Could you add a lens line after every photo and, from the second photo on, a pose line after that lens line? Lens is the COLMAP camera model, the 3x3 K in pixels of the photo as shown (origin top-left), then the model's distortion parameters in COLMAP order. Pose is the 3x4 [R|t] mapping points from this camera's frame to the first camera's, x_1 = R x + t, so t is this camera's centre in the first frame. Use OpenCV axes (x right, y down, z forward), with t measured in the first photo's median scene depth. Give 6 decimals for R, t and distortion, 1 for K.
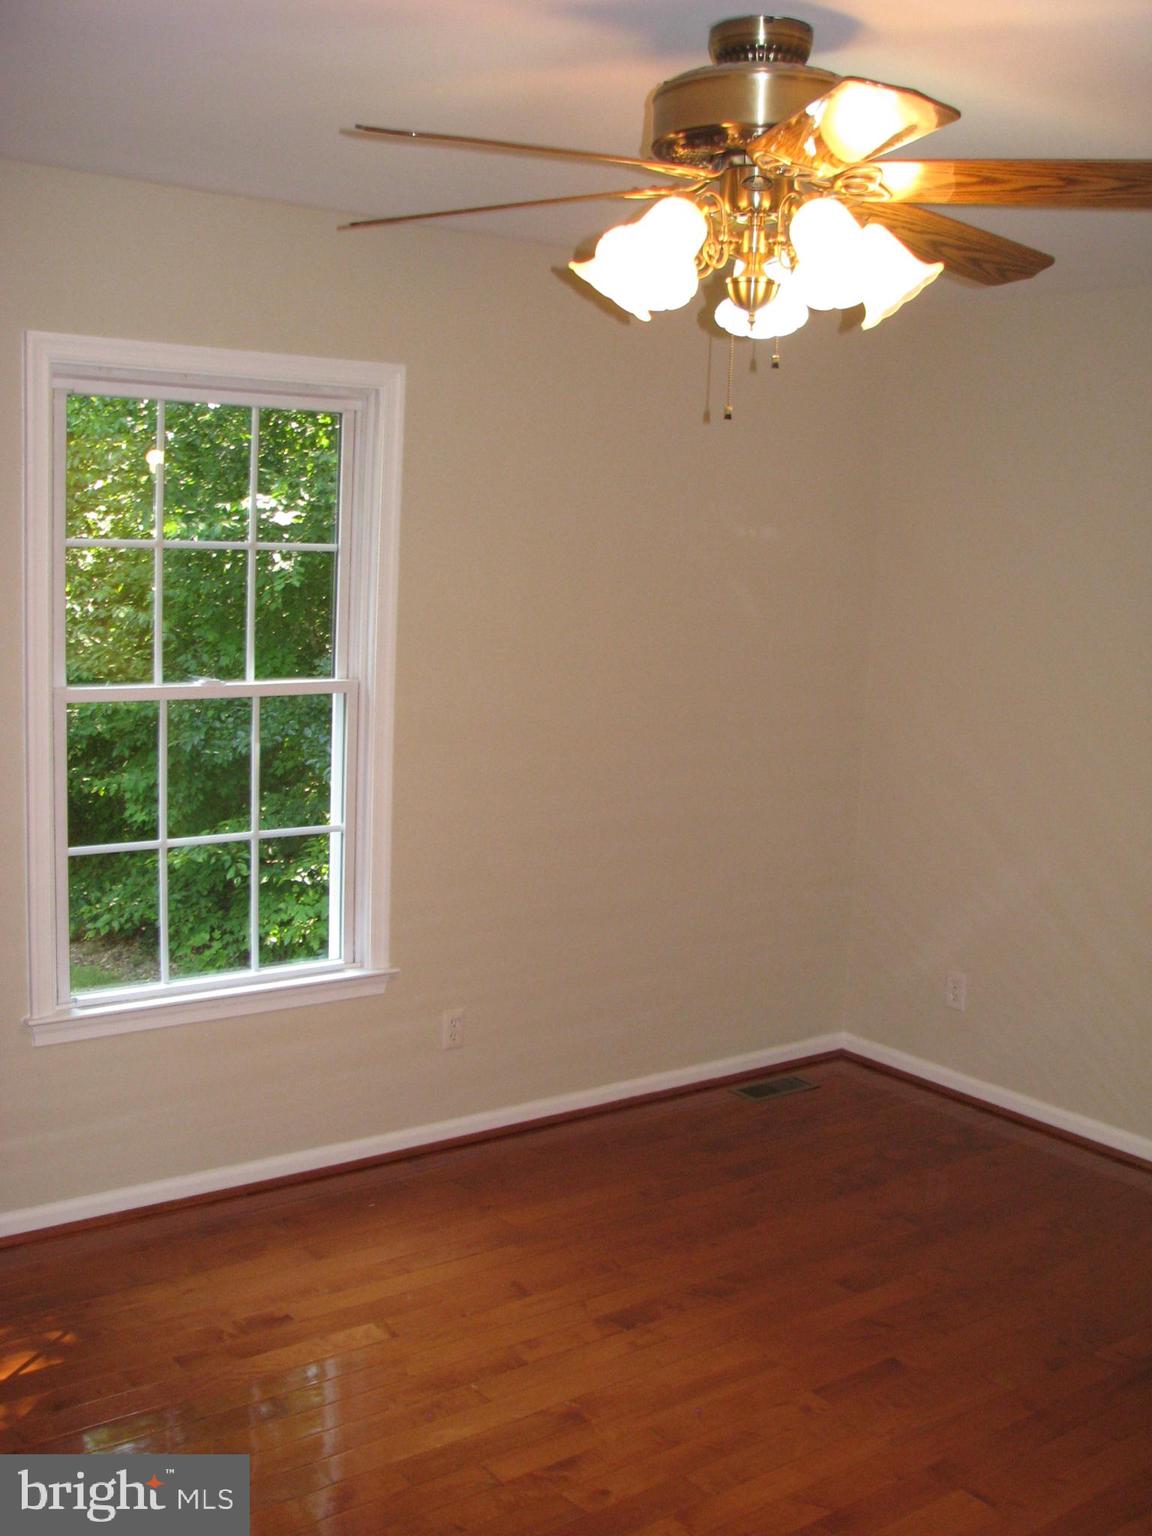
lens RADIAL K [[1641.2, 0, 567.1], [0, 1641.2, 813.3], [0, 0, 1]] dist [-0.197415, 0.283503]
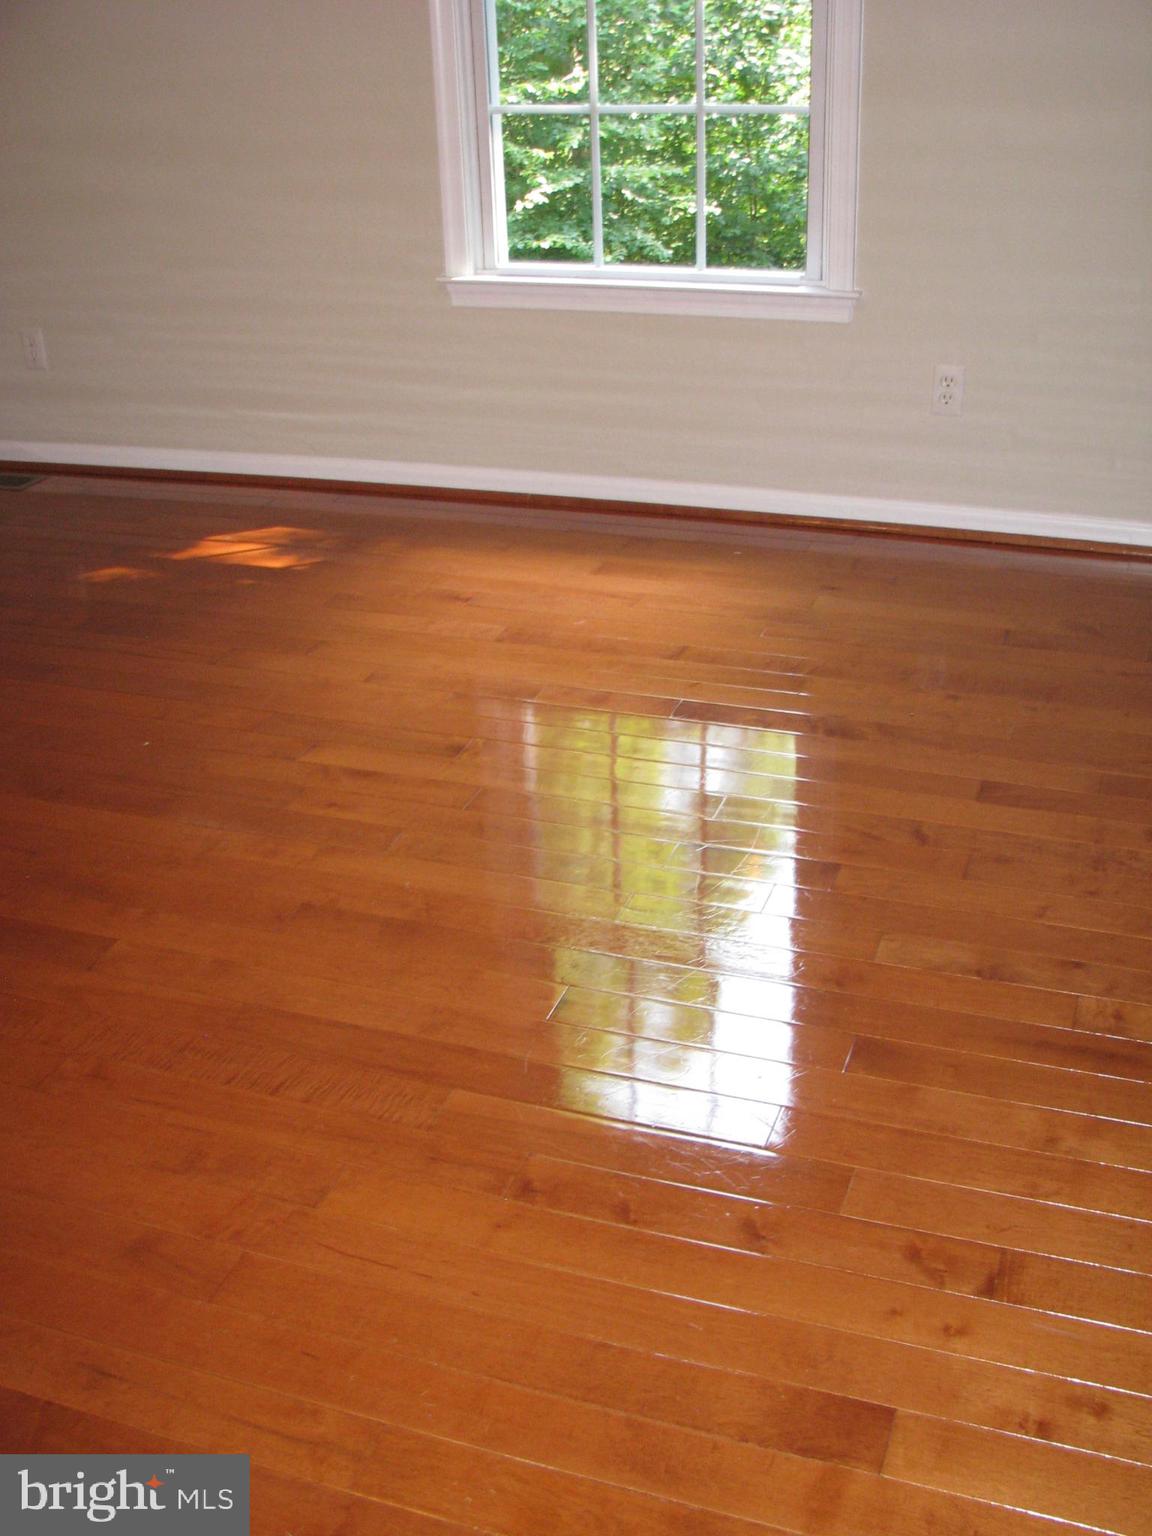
lens RADIAL K [[1641.2, 0, 567.1], [0, 1641.2, 813.3], [0, 0, 1]] dist [-0.197415, 0.283503]
pose [[0.531417, 0.350876, -0.771026, 0.610968], [-0.089307, 0.928318, 0.360902, 0.068606], [0.842389, -0.122932, 0.524660, 0.481753]]
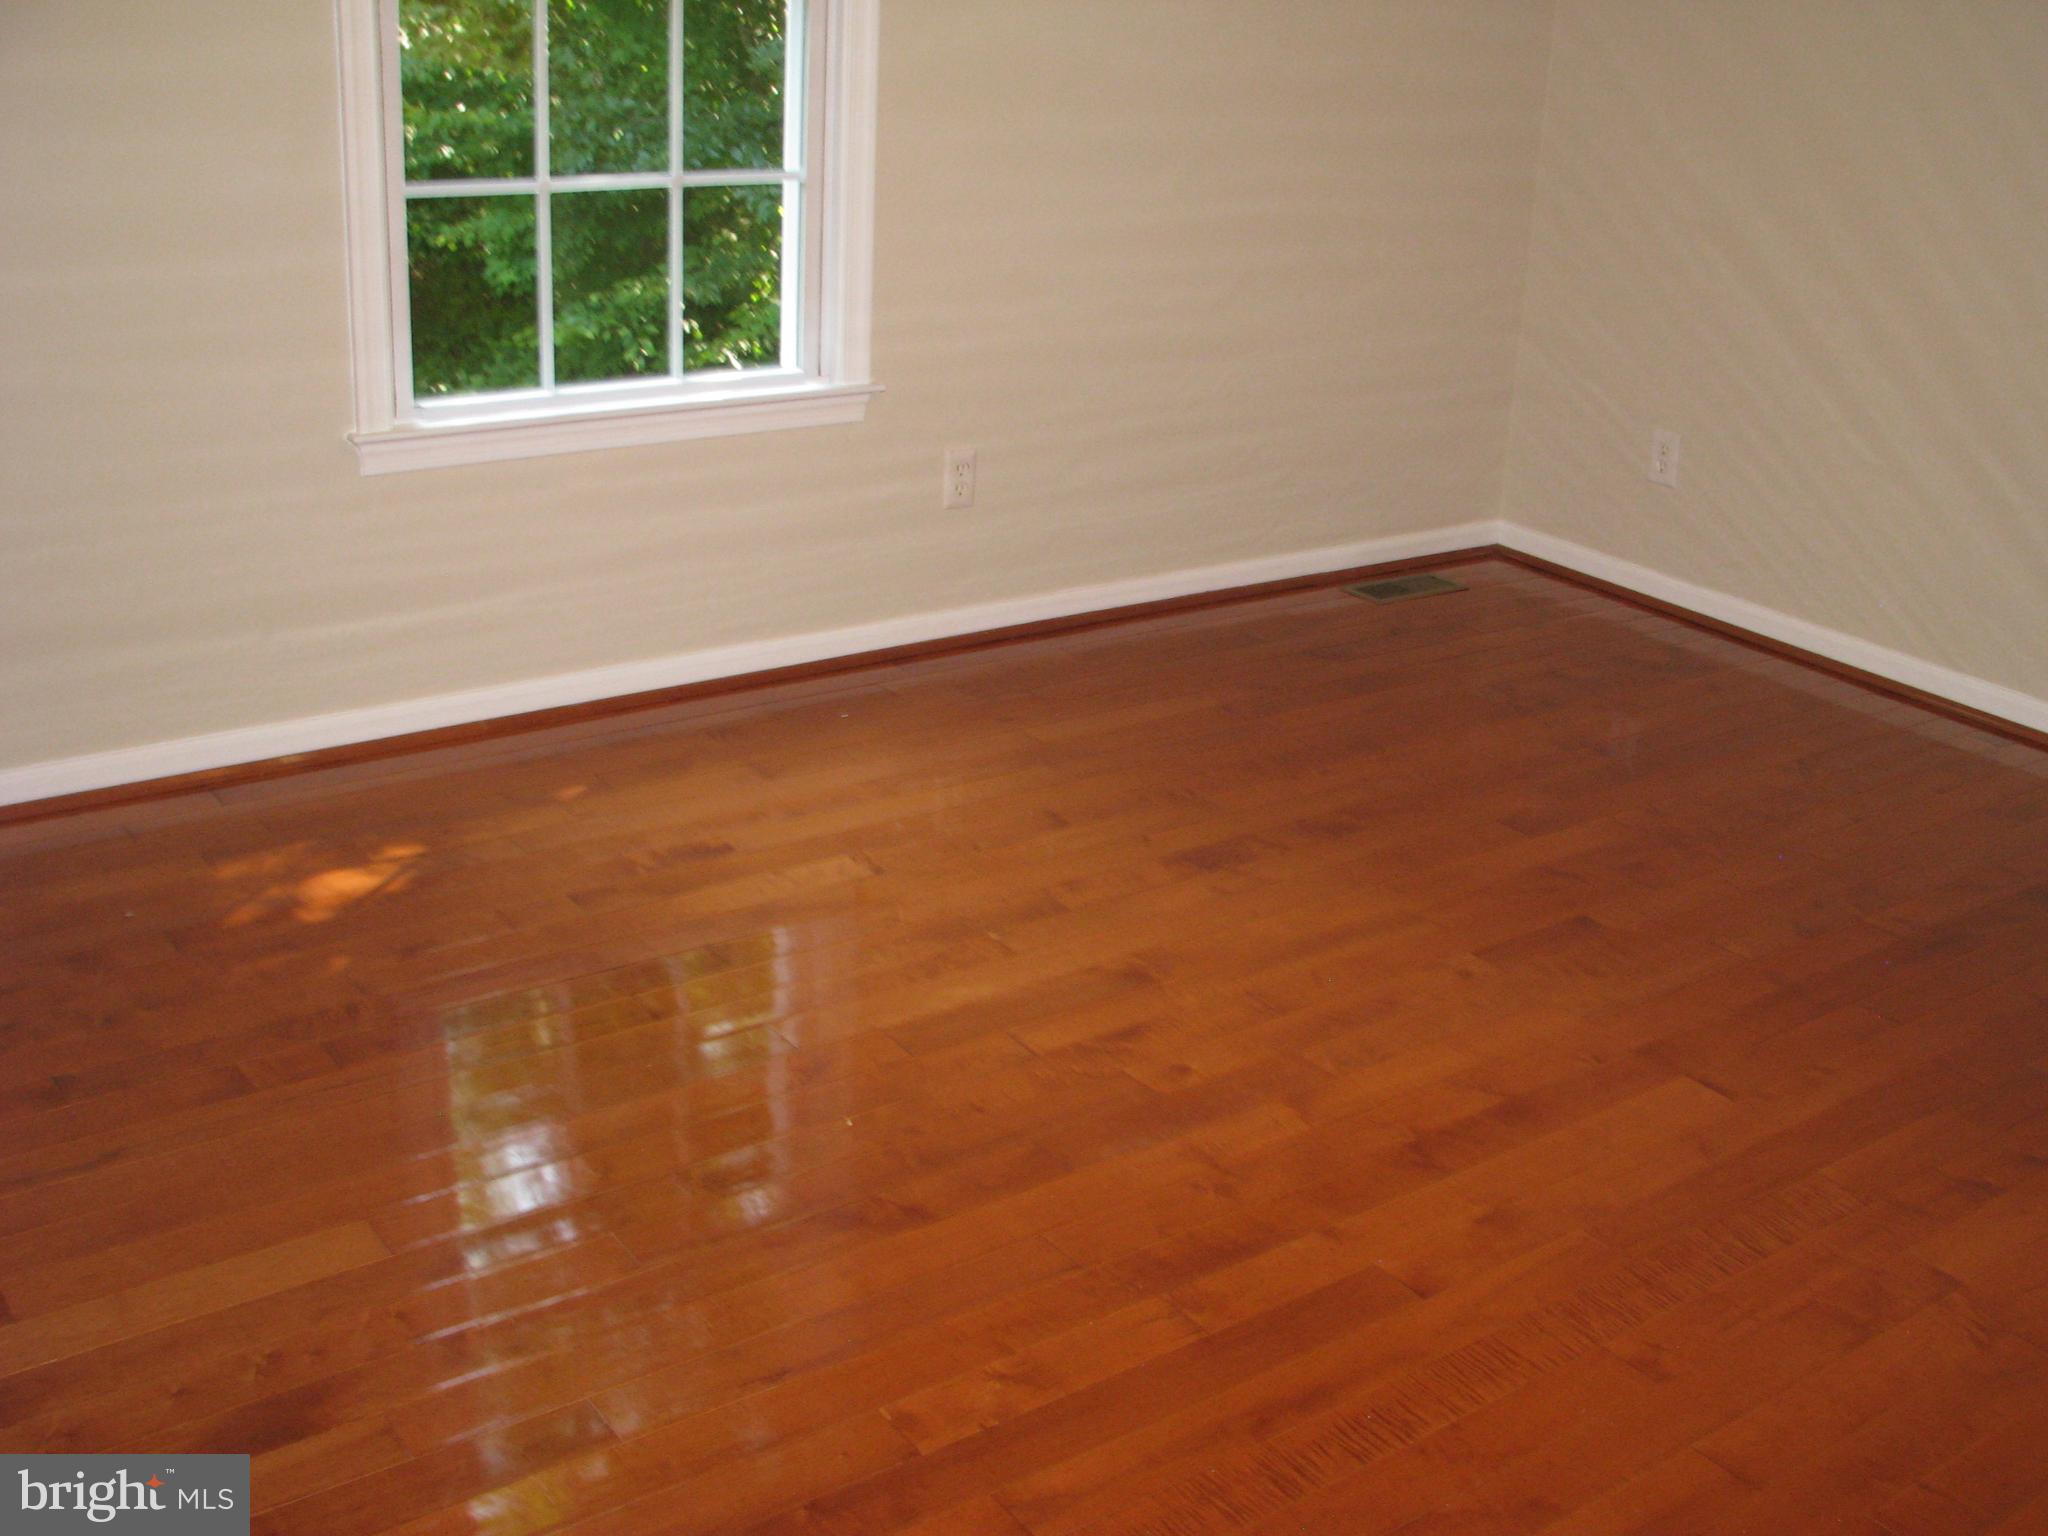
lens RADIAL K [[2188.3, 0, 1044.4], [0, 2188.3, 764.1], [0, 0, 1]] dist [-0.197415, 0.283503]
pose [[0.999782, 0.015396, -0.014070, -0.020335], [-0.012377, 0.980936, 0.193937, 0.084353], [0.016787, -0.193721, 0.980913, 0.066944]]
